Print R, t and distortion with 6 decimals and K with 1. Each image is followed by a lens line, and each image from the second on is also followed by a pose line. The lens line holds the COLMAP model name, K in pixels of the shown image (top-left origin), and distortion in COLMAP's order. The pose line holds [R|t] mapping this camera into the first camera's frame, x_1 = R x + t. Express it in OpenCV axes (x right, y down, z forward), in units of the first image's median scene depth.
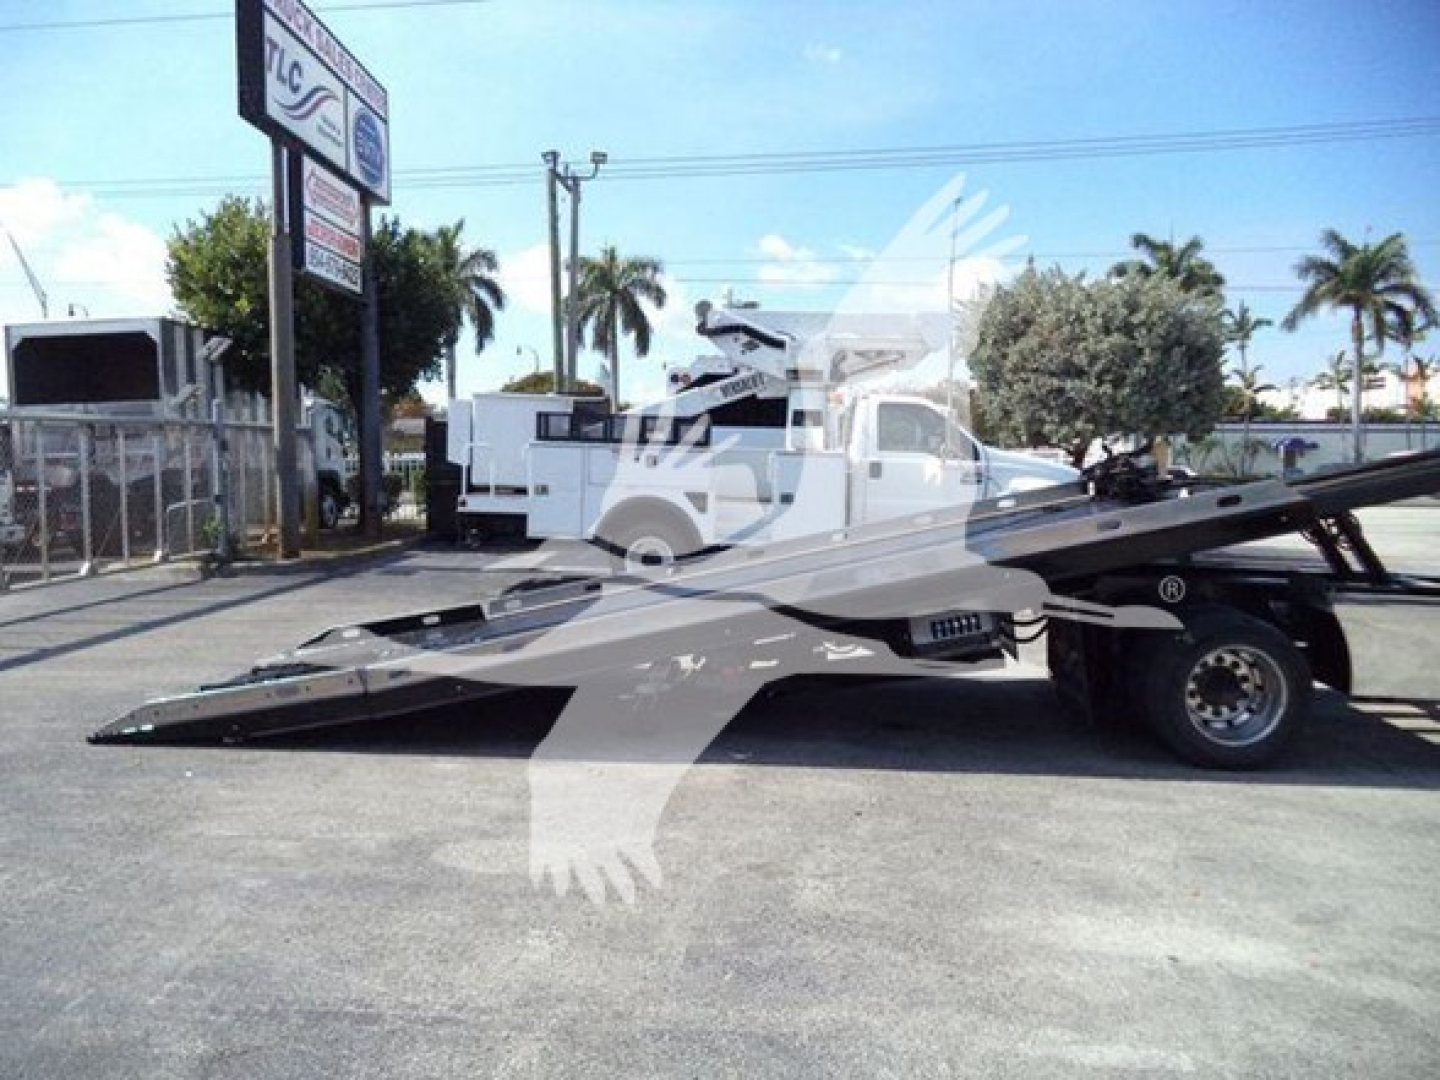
lens RADIAL K [[1175.6, 0, 727.8], [0, 1175.6, 564.7], [0, 0, 1]] dist [-0.024167, -0.005513]
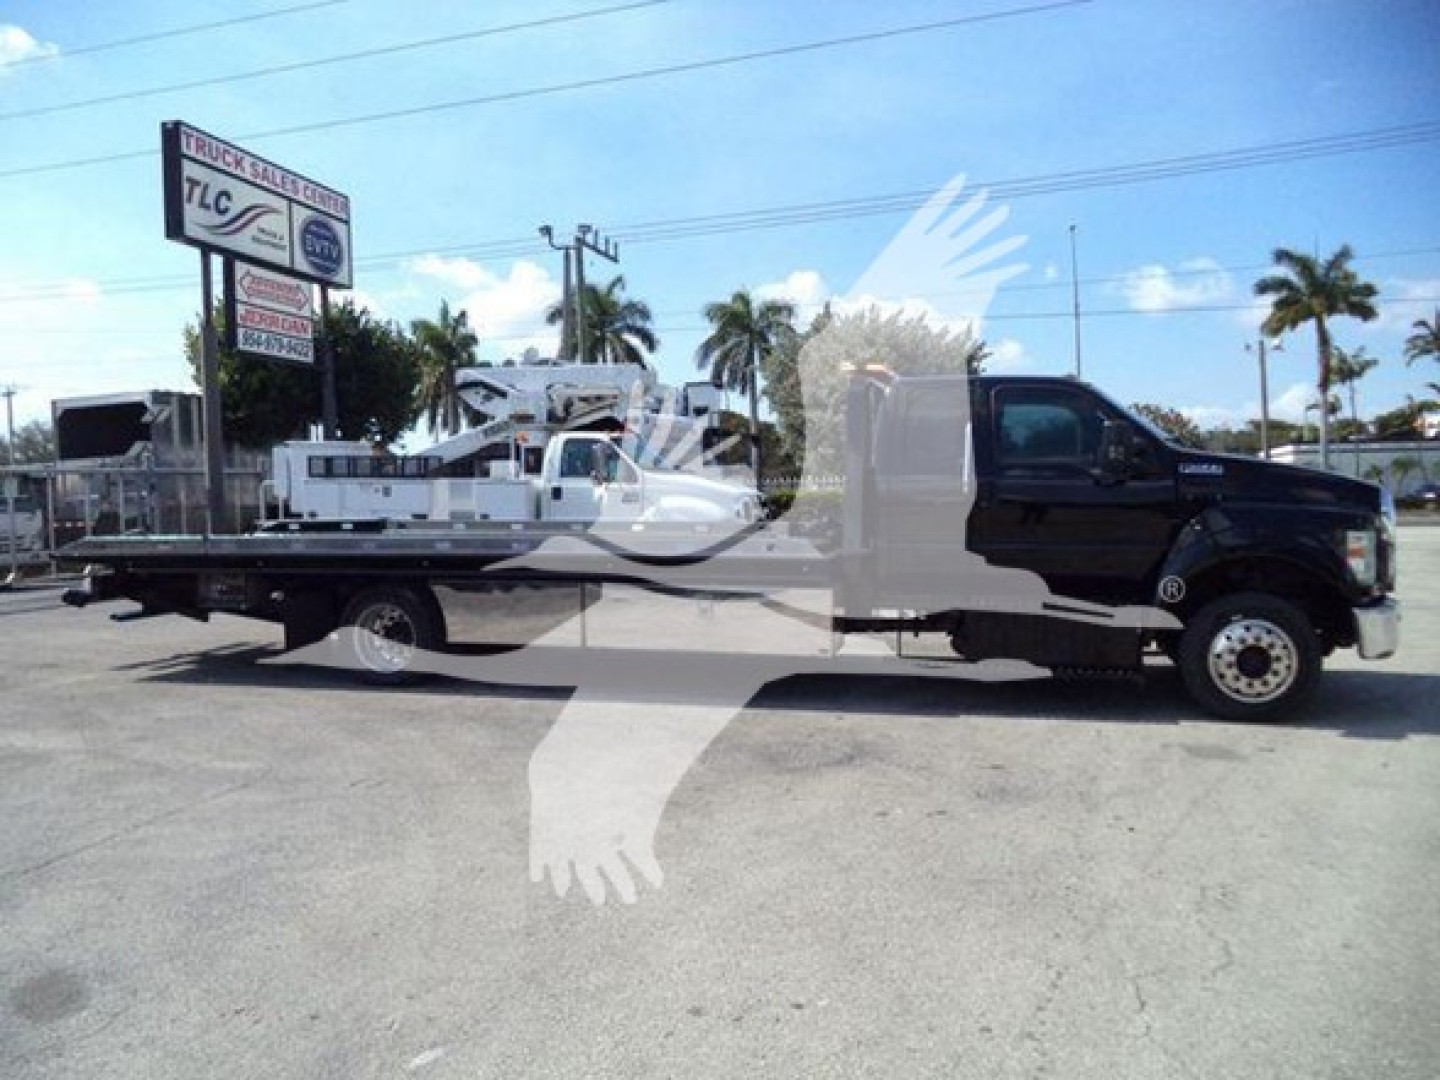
lens RADIAL K [[1219.1, 0, 781.0], [0, 1219.1, 543.1], [0, 0, 1]] dist [-0.040224, 0.007084]
pose [[0.980476, -0.017791, -0.195835, 0.463322], [0.007813, 0.998637, -0.051607, 0.030109], [0.196486, 0.049070, 0.979278, -0.156721]]
